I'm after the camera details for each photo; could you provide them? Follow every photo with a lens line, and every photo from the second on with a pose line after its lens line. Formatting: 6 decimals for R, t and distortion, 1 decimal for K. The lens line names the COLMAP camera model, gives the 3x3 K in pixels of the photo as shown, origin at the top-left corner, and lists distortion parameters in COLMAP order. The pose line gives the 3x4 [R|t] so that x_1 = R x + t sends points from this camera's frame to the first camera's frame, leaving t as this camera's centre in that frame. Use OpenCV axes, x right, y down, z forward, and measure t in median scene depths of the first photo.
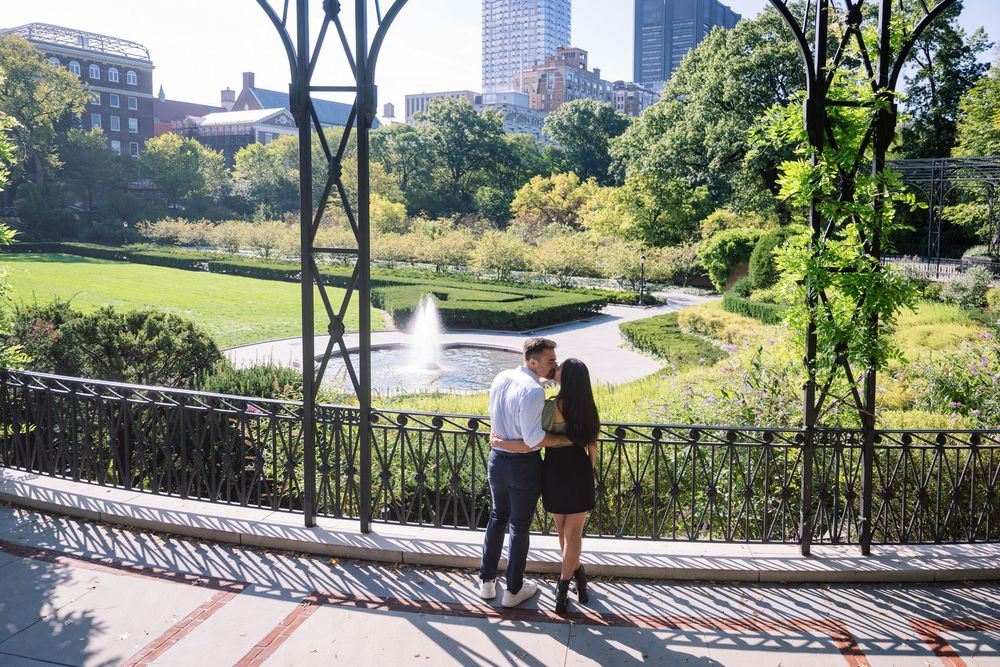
lens RADIAL K [[694.0, 0, 500.7], [0, 694.0, 319.5], [0, 0, 1]] dist [0.000191, -0.001260]
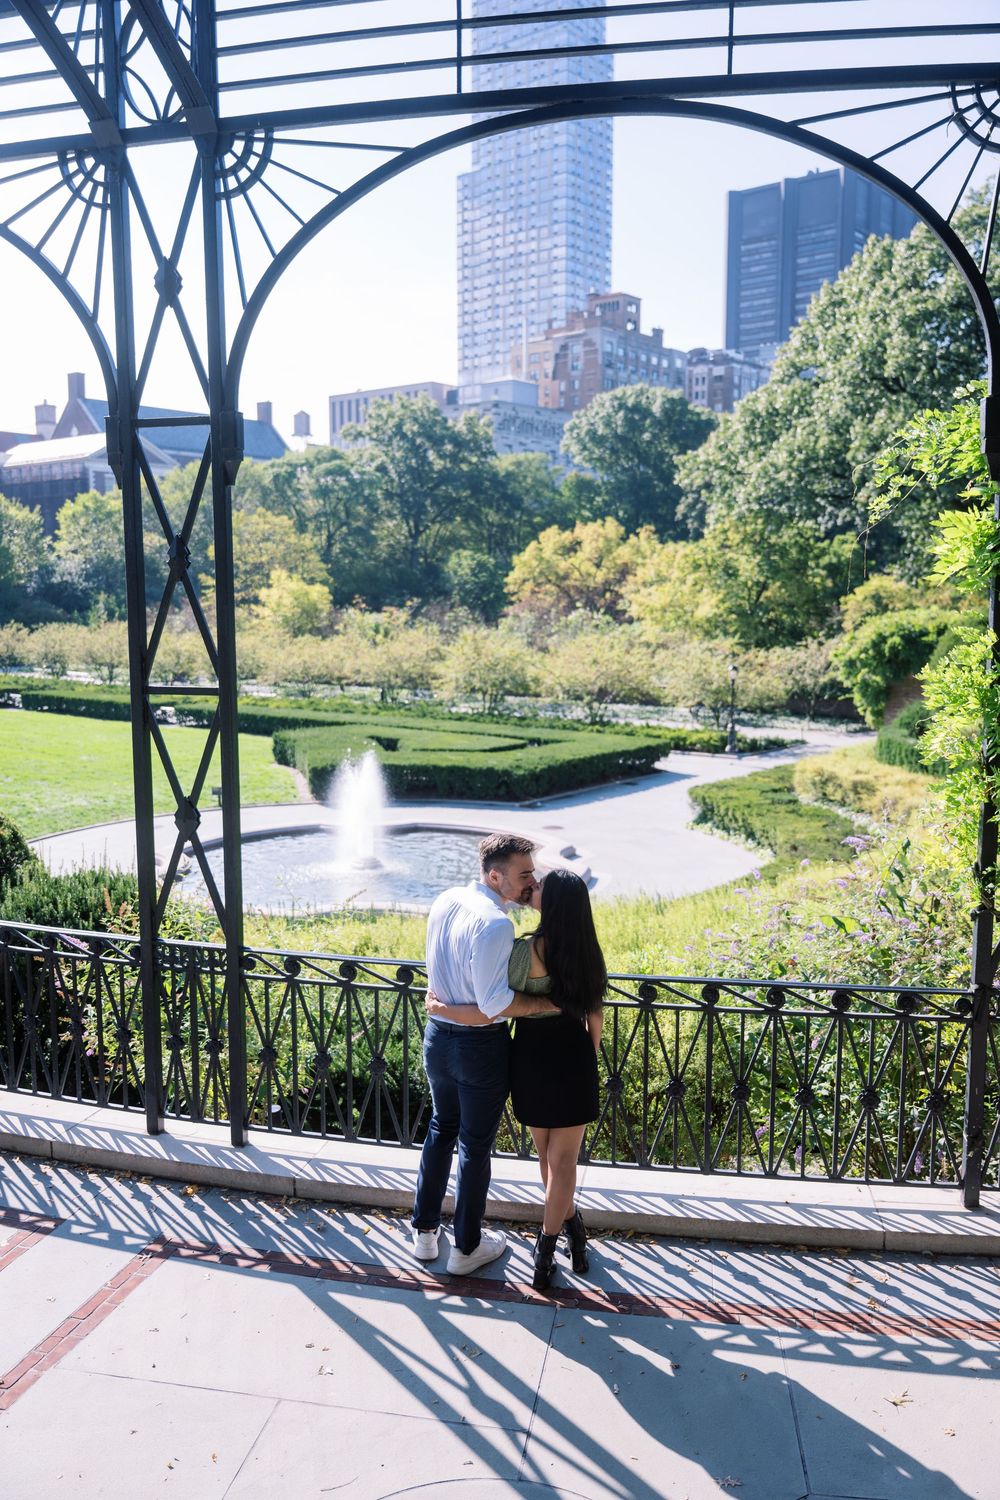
lens RADIAL K [[1285.0, 0, 500.0], [0, 1285.0, 750.0], [0, 0, 1]] dist [-0.003518, 0.004291]
pose [[0.988707, -0.015938, -0.149011, 0.208067], [0.024004, 0.998333, 0.052487, -0.100219], [0.147926, -0.055471, 0.987442, -0.084991]]
